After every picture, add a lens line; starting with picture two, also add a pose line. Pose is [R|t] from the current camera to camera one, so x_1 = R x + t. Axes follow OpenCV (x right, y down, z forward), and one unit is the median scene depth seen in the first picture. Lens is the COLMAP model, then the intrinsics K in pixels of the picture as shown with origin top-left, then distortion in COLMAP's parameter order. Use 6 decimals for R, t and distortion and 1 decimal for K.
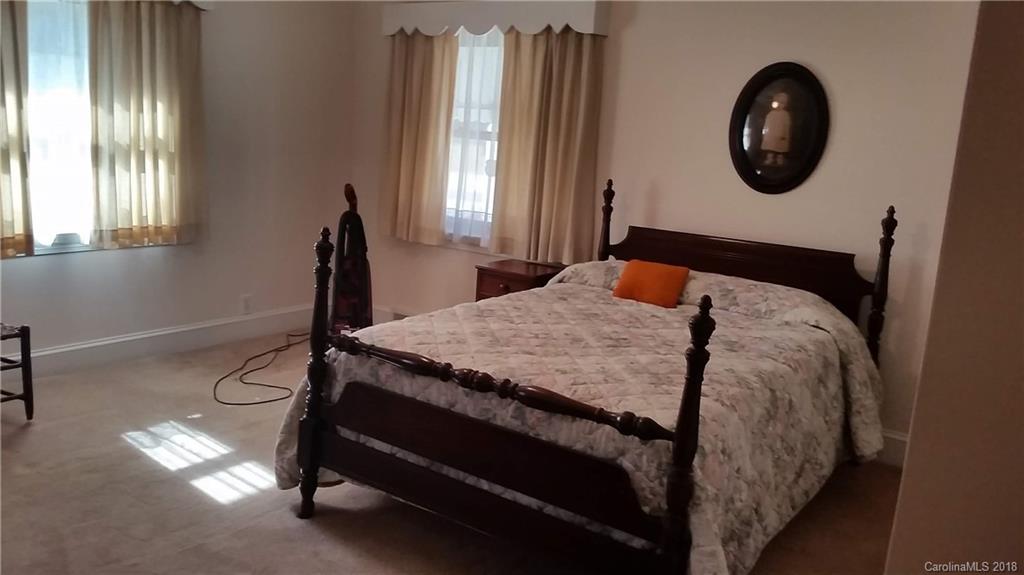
lens RADIAL K [[814.3, 0, 510.7], [0, 814.3, 287.6], [0, 0, 1]] dist [0.003939, -0.030765]
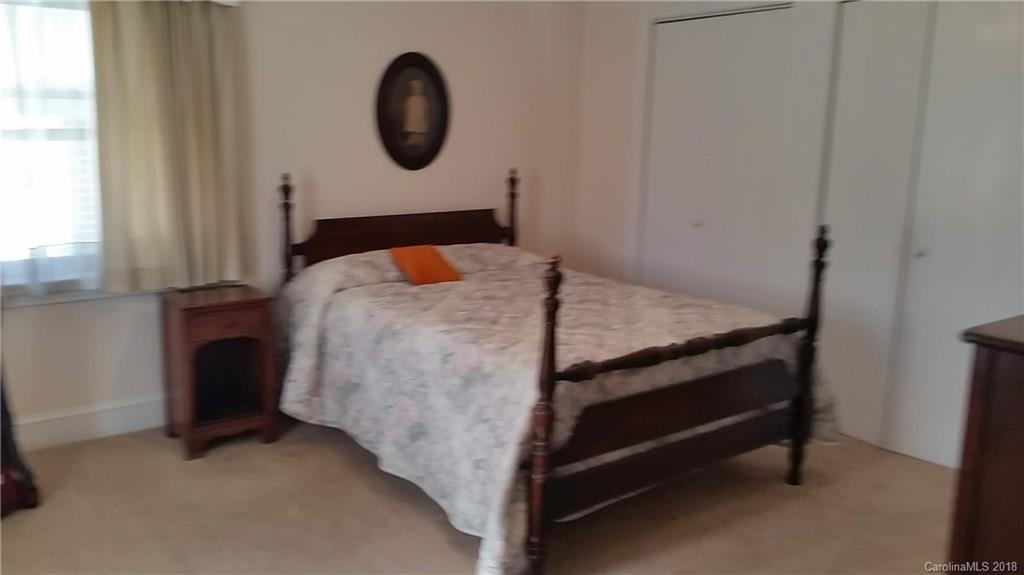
lens RADIAL K [[814.3, 0, 510.3], [0, 814.3, 288.2], [0, 0, 1]] dist [0.003939, -0.030765]
pose [[0.330339, -0.240757, 0.912640, -0.781888], [0.193411, 0.963669, 0.184212, -0.155162], [-0.923833, 0.115662, 0.364903, 0.538394]]
